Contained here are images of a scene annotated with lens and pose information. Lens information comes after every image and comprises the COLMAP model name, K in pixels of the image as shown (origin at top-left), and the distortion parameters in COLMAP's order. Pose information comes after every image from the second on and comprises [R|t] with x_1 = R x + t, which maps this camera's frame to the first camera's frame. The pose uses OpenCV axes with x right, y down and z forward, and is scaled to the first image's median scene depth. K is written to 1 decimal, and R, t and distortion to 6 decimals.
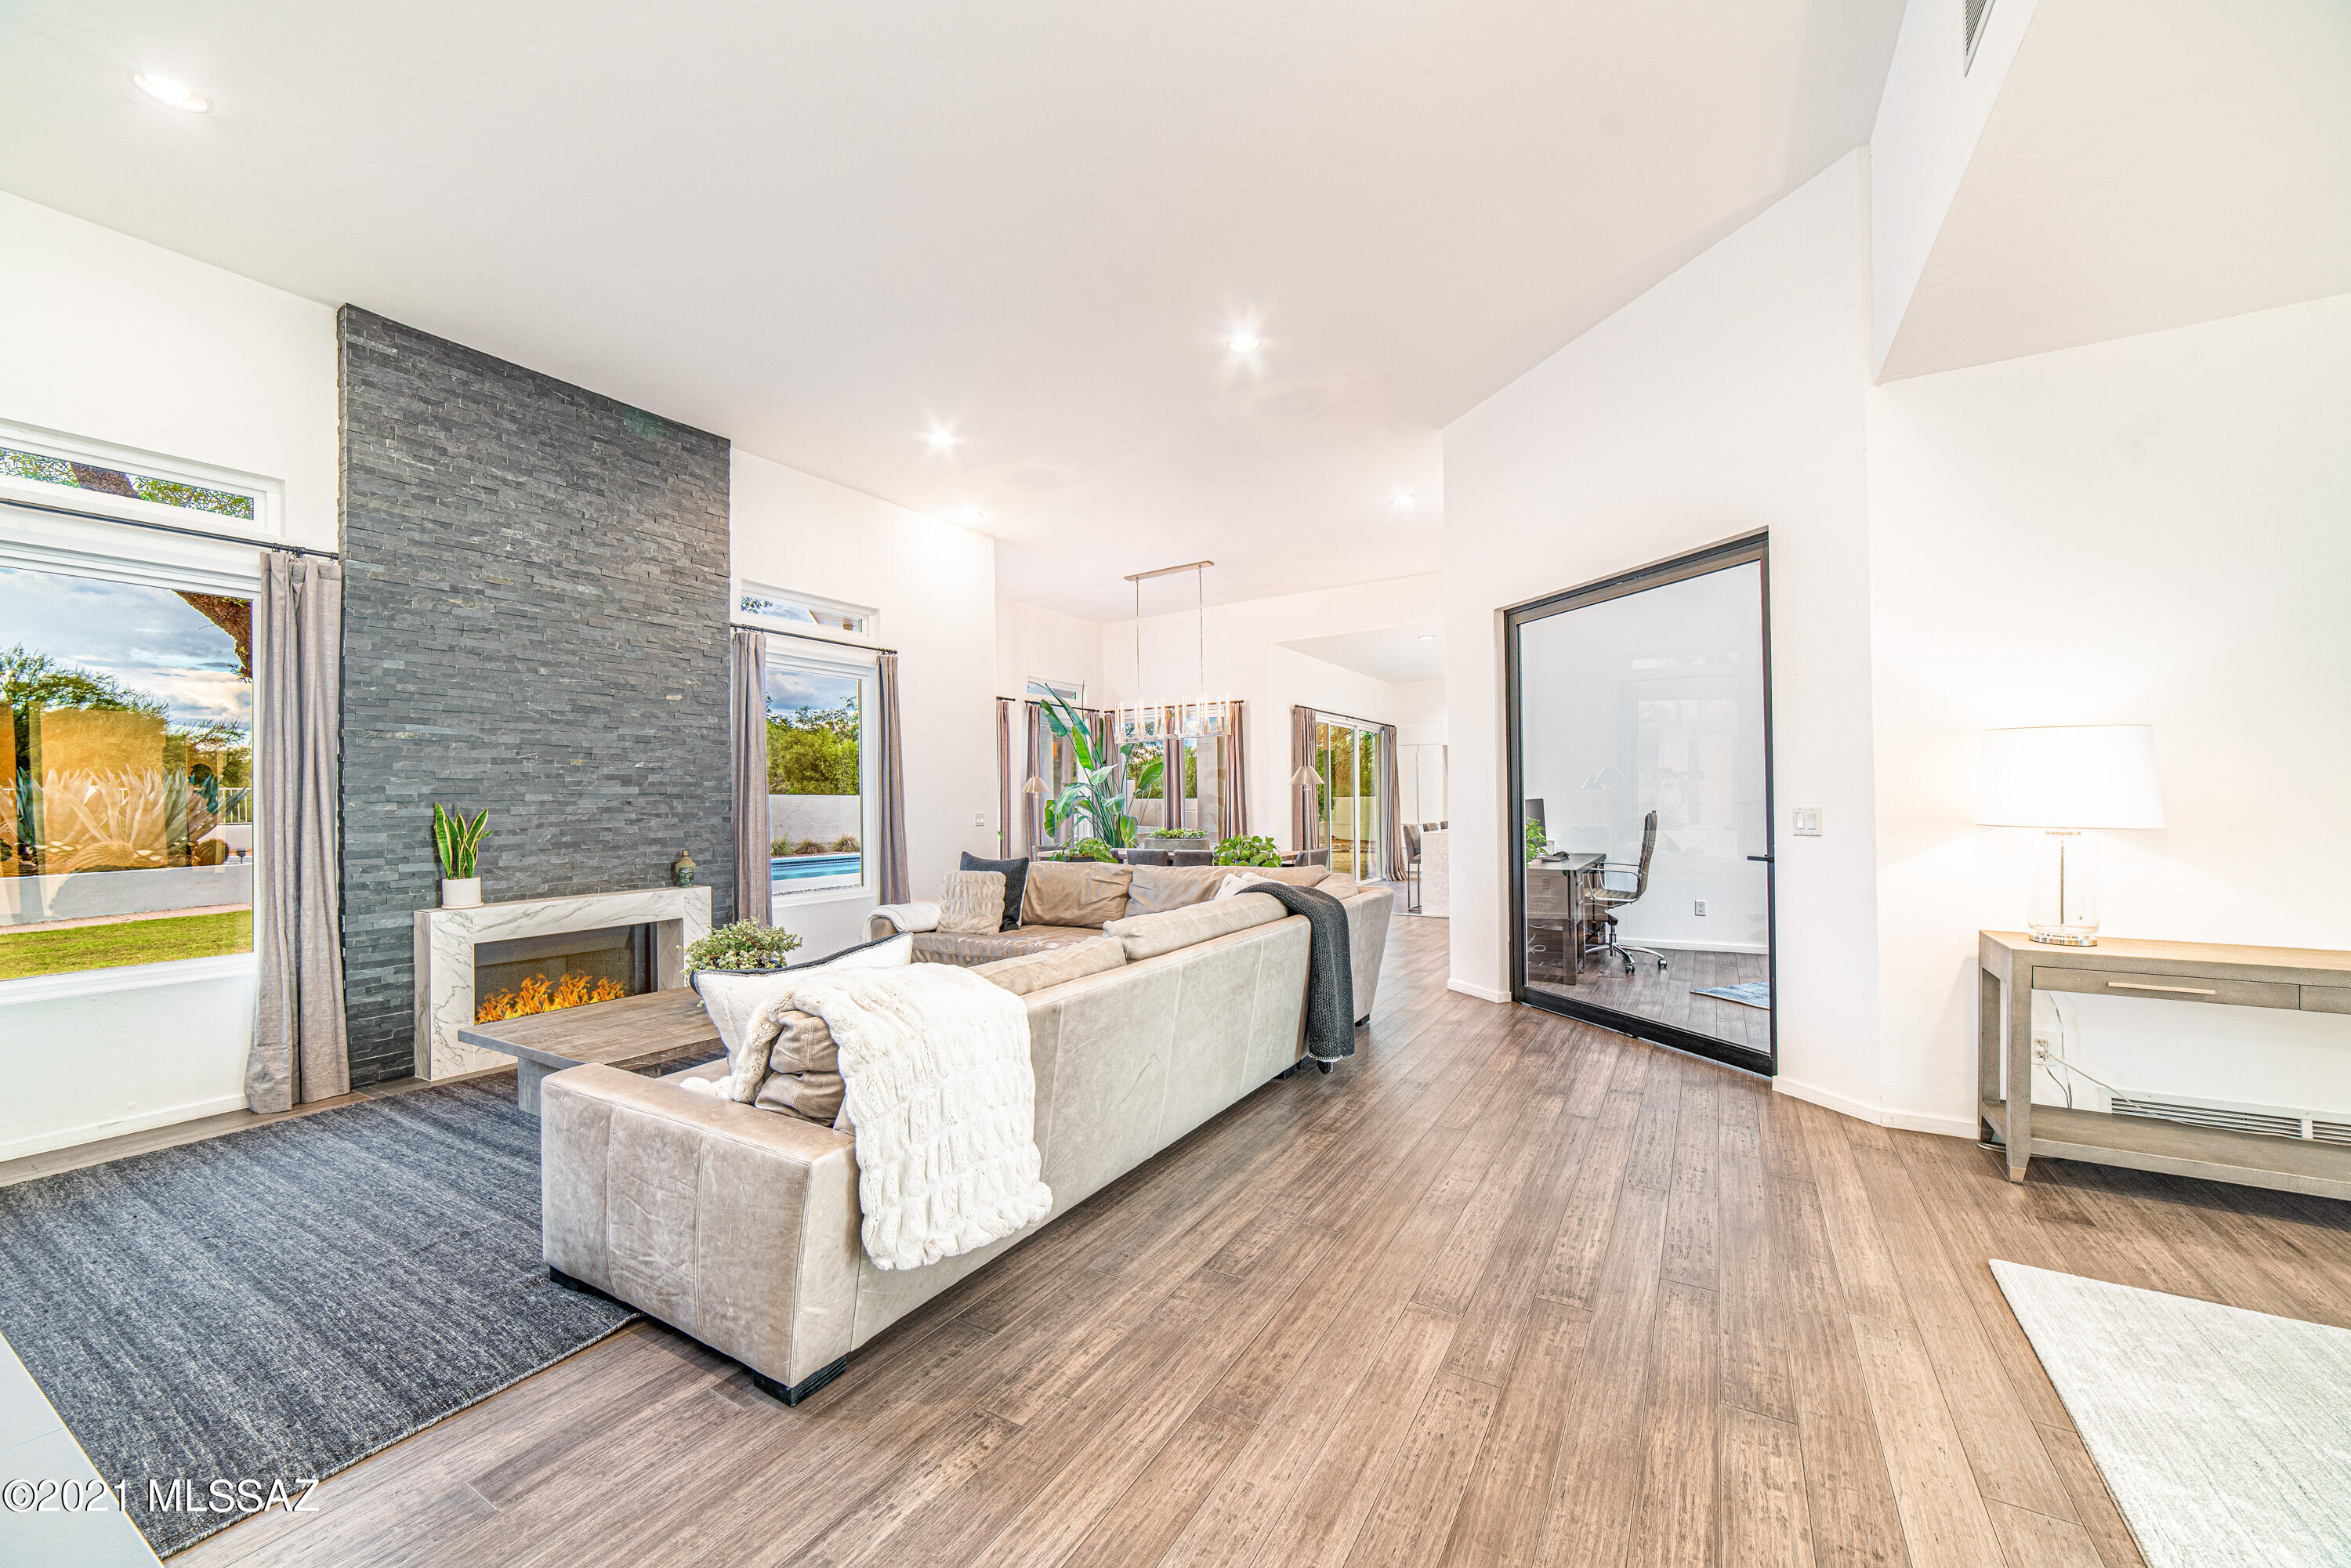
lens RADIAL K [[933.2, 0, 1172.8], [0, 933.2, 810.1], [0, 0, 1]] dist [-0.017997, 0.006063]
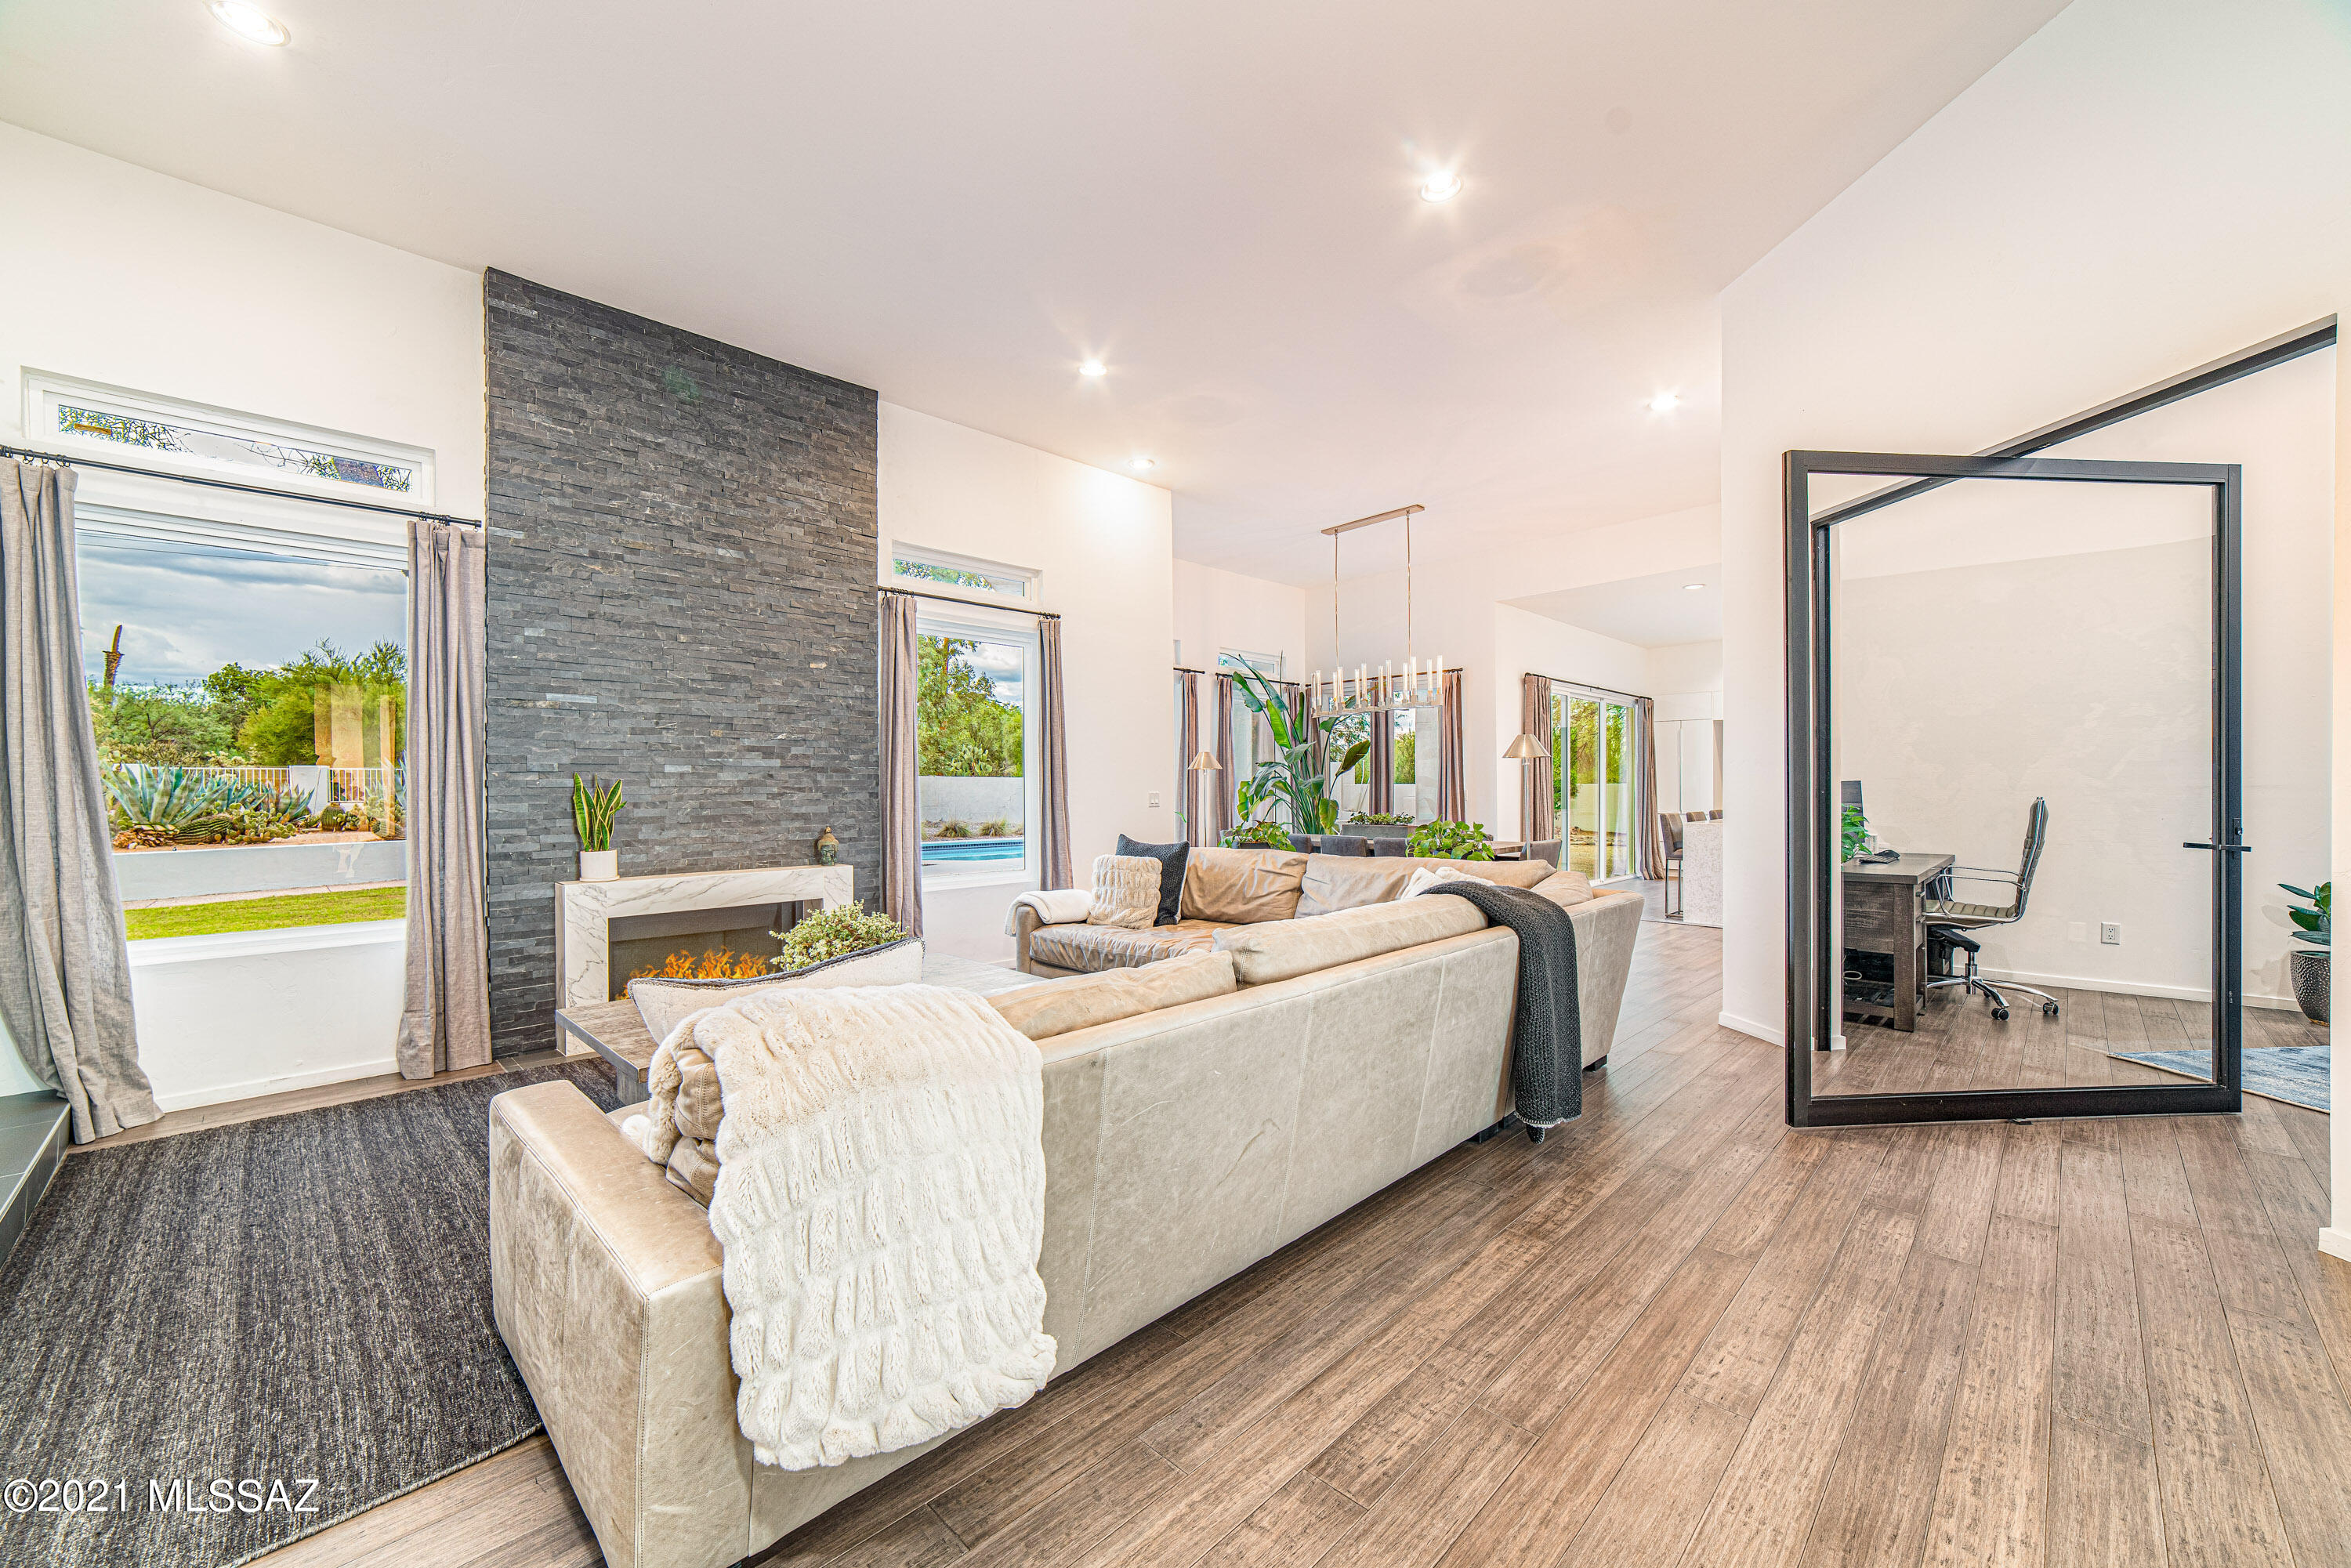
lens RADIAL K [[936.0, 0, 1164.4], [0, 936.0, 799.5], [0, 0, 1]] dist [-0.020821, 0.007452]
pose [[0.969124, 0.010364, -0.246357, 0.050530], [-0.009551, 0.999944, 0.004498, 0.009281], [0.246390, -0.002006, 0.969169, 0.189503]]
